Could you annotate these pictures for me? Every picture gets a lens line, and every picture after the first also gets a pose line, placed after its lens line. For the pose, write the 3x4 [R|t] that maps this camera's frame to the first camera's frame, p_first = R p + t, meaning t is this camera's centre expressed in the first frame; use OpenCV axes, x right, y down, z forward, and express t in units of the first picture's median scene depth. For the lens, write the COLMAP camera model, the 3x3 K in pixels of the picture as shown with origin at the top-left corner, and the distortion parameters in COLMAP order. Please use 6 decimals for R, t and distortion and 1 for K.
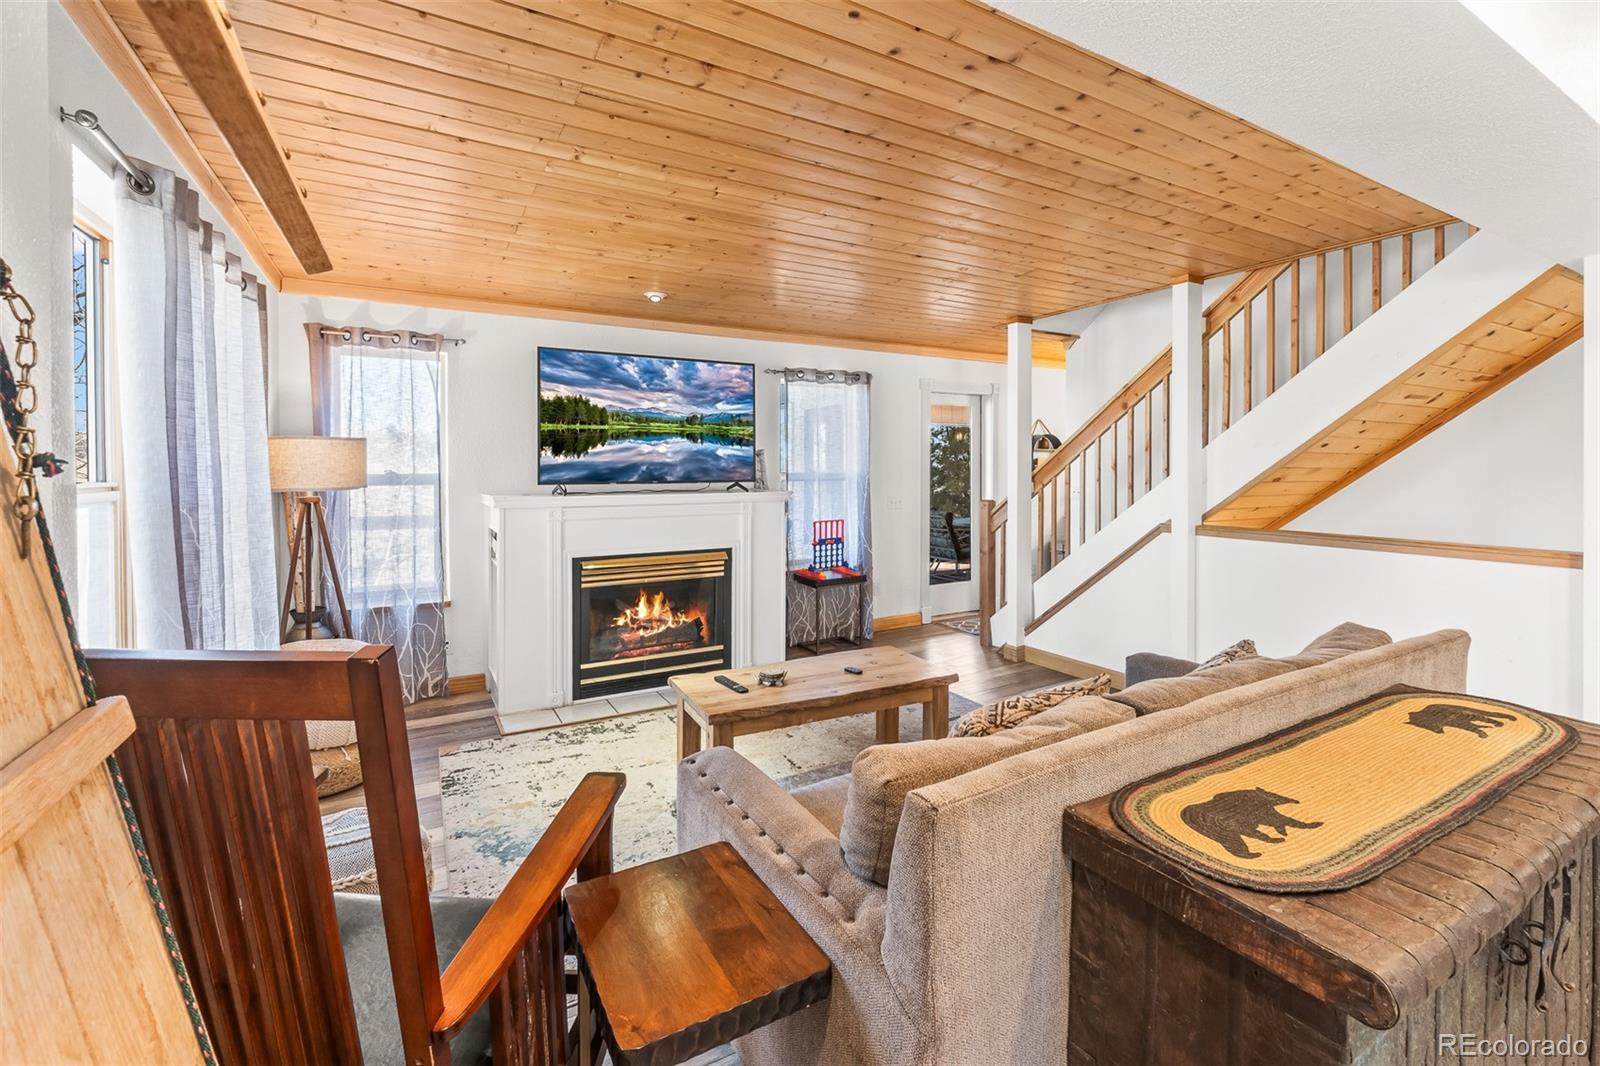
lens RADIAL K [[684.1, 0, 751.7], [0, 684.1, 470.4], [0, 0, 1]] dist [-0.001491, -0.000327]
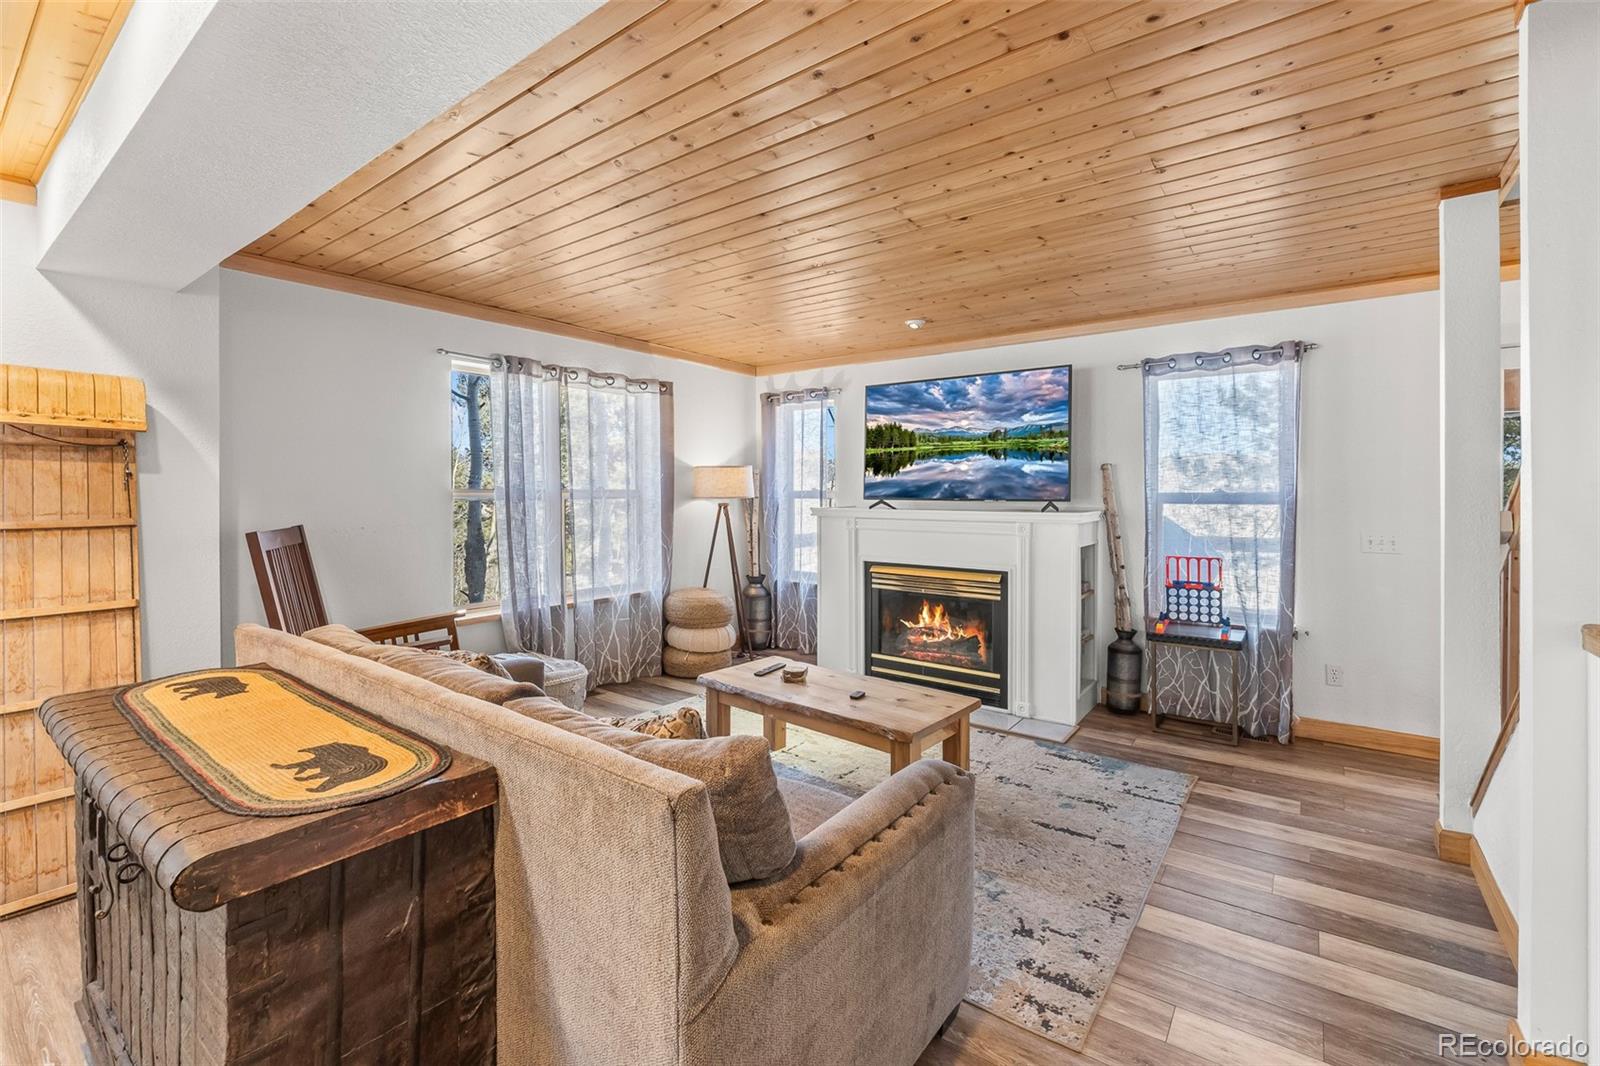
lens RADIAL K [[650.0, 0, 805.8], [0, 650.0, 499.7], [0, 0, 1]] dist [-0.002405, -0.000691]
pose [[0.446683, 0.013185, -0.894595, 0.665509], [-0.009733, 0.999904, 0.009878, 0.010942], [0.894639, 0.004295, 0.446768, 0.384806]]
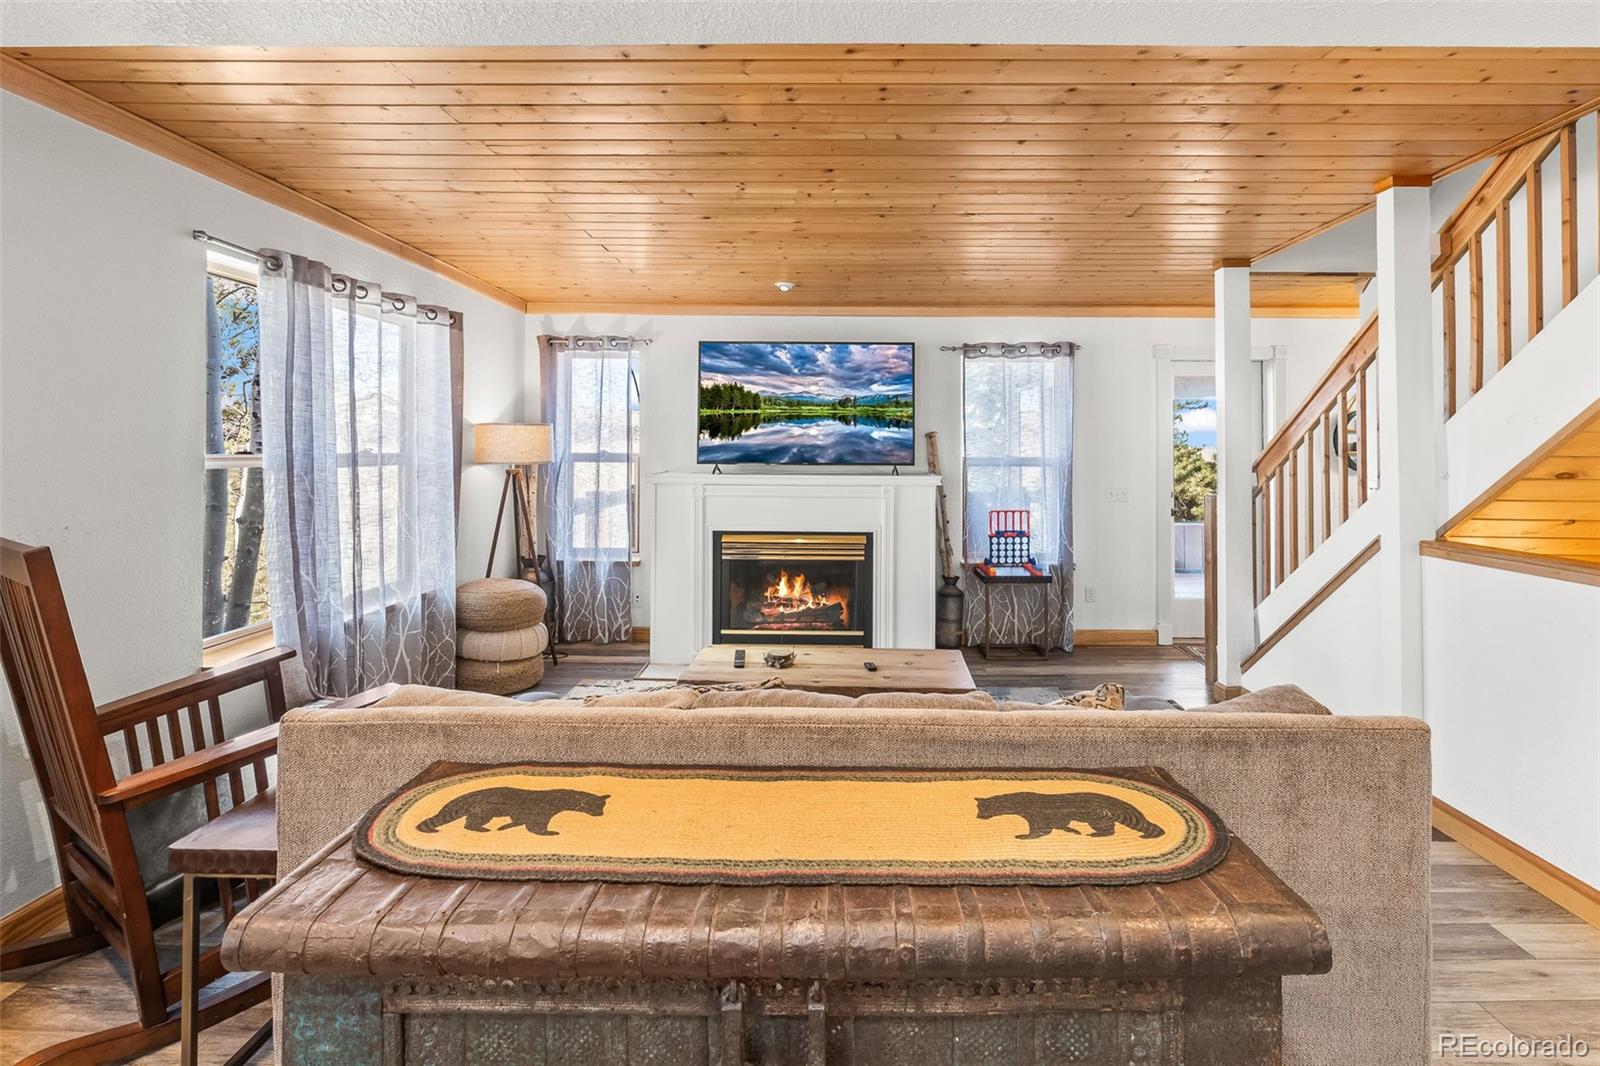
lens RADIAL K [[699.2, 0, 802.1], [0, 699.2, 438.5], [0, 0, 1]] dist [-0.002673, -0.000450]
pose [[0.874135, -0.000016, -0.485683, 0.387461], [-0.010921, 0.999747, -0.019688, 0.000020], [0.485560, 0.022514, 0.873913, 0.080304]]
